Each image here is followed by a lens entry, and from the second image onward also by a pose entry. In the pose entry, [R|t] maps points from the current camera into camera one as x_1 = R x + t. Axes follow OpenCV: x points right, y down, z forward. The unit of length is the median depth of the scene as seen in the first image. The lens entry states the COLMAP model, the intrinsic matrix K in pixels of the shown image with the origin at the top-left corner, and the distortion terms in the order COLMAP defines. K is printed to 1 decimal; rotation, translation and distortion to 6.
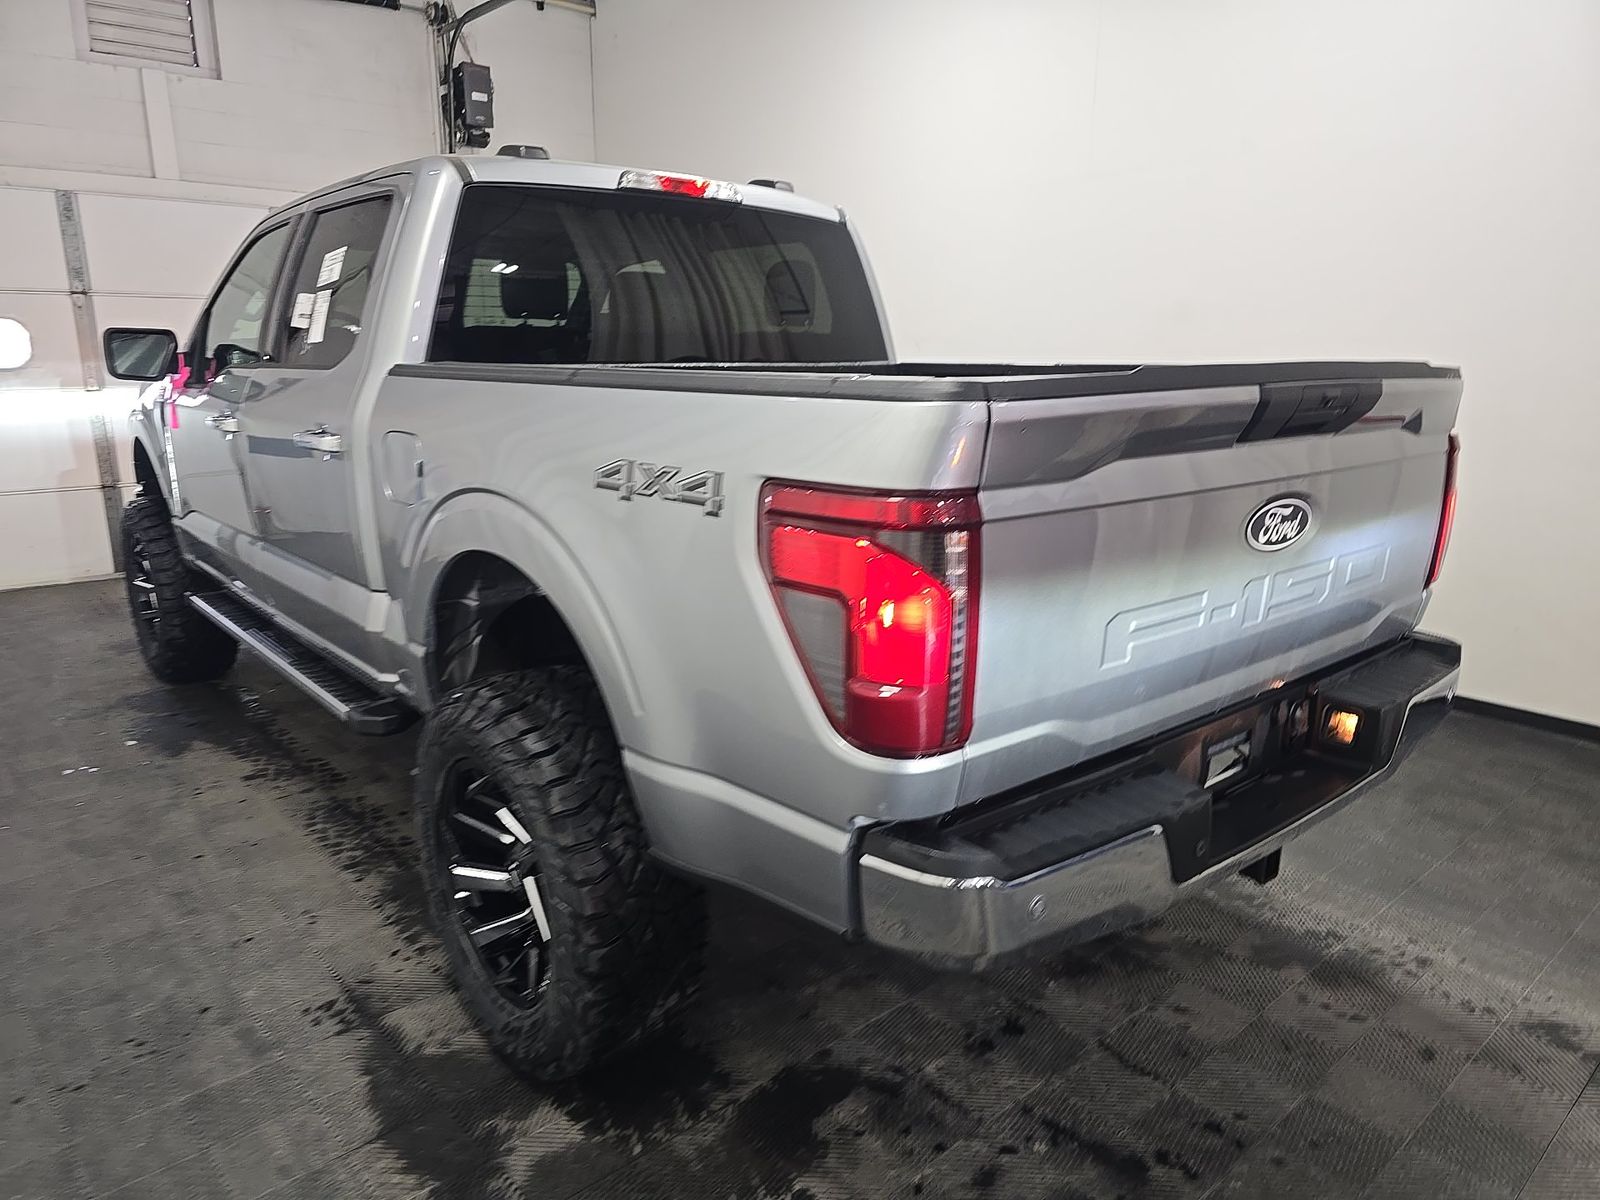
lens RADIAL K [[1037.7, 0, 817.6], [0, 1037.7, 595.4], [0, 0, 1]] dist [0.068808, -0.060424]
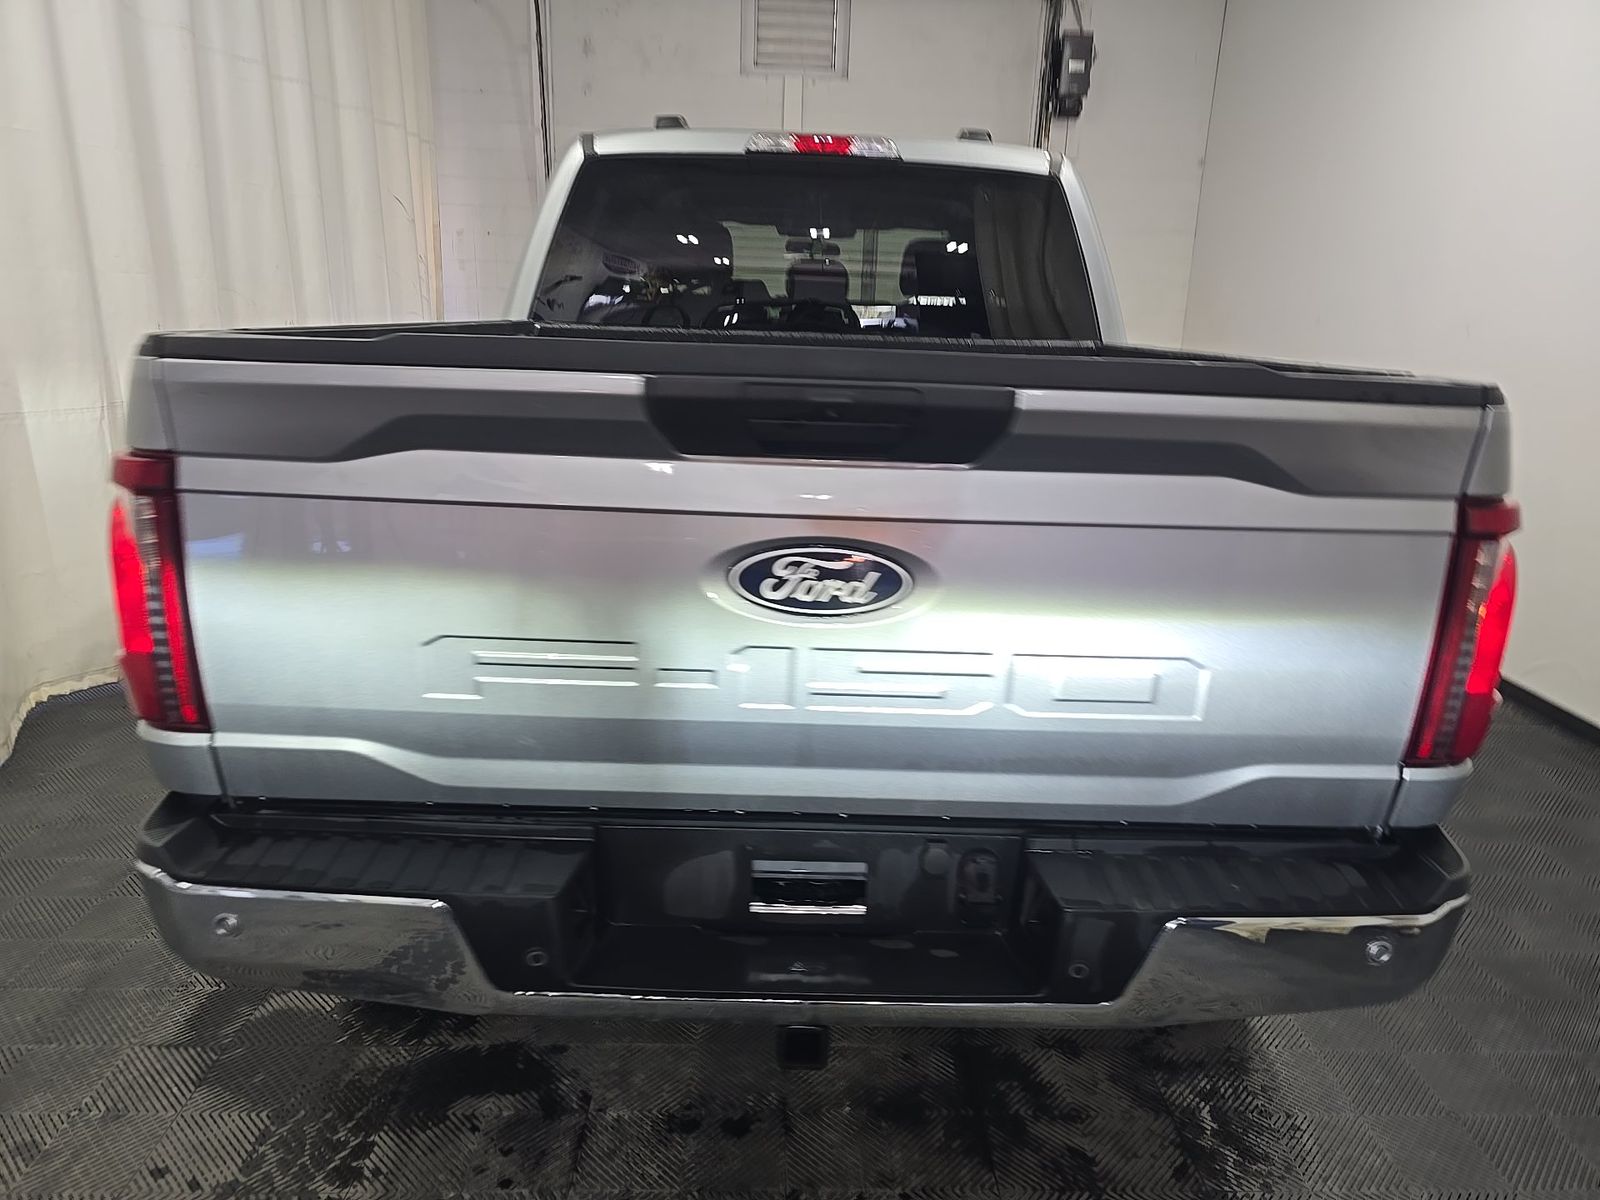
lens RADIAL K [[1037.7, 0, 817.6], [0, 1037.7, 595.4], [0, 0, 1]] dist [0.068808, -0.060424]
pose [[0.776991, 0.190037, -0.600143, 0.539729], [-0.178017, 0.980763, 0.080087, -0.071362], [0.603817, 0.044609, 0.795873, 0.279272]]
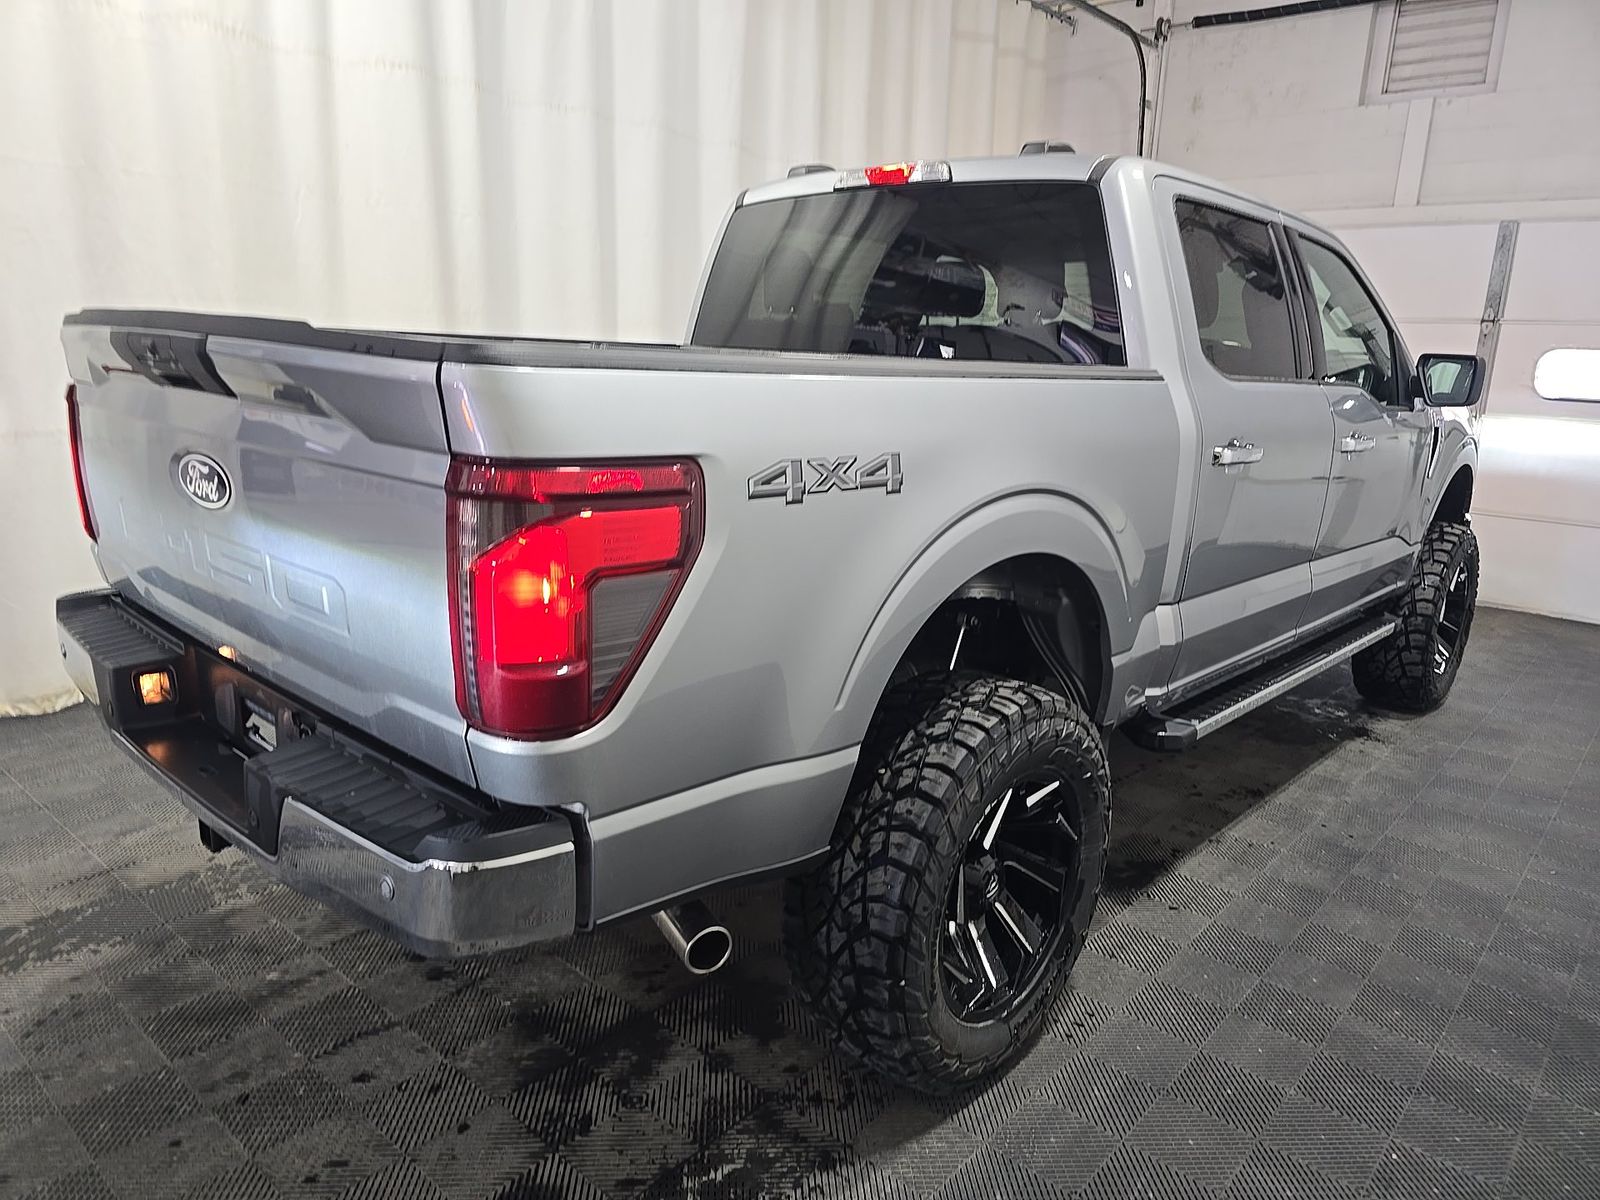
lens RADIAL K [[1037.7, 0, 817.6], [0, 1037.7, 595.4], [0, 0, 1]] dist [0.068808, -0.060424]
pose [[0.157568, 0.233039, -0.959617, 0.950383], [-0.270768, 0.944709, 0.184958, -0.193817], [0.949662, 0.230690, 0.211955, 0.872117]]
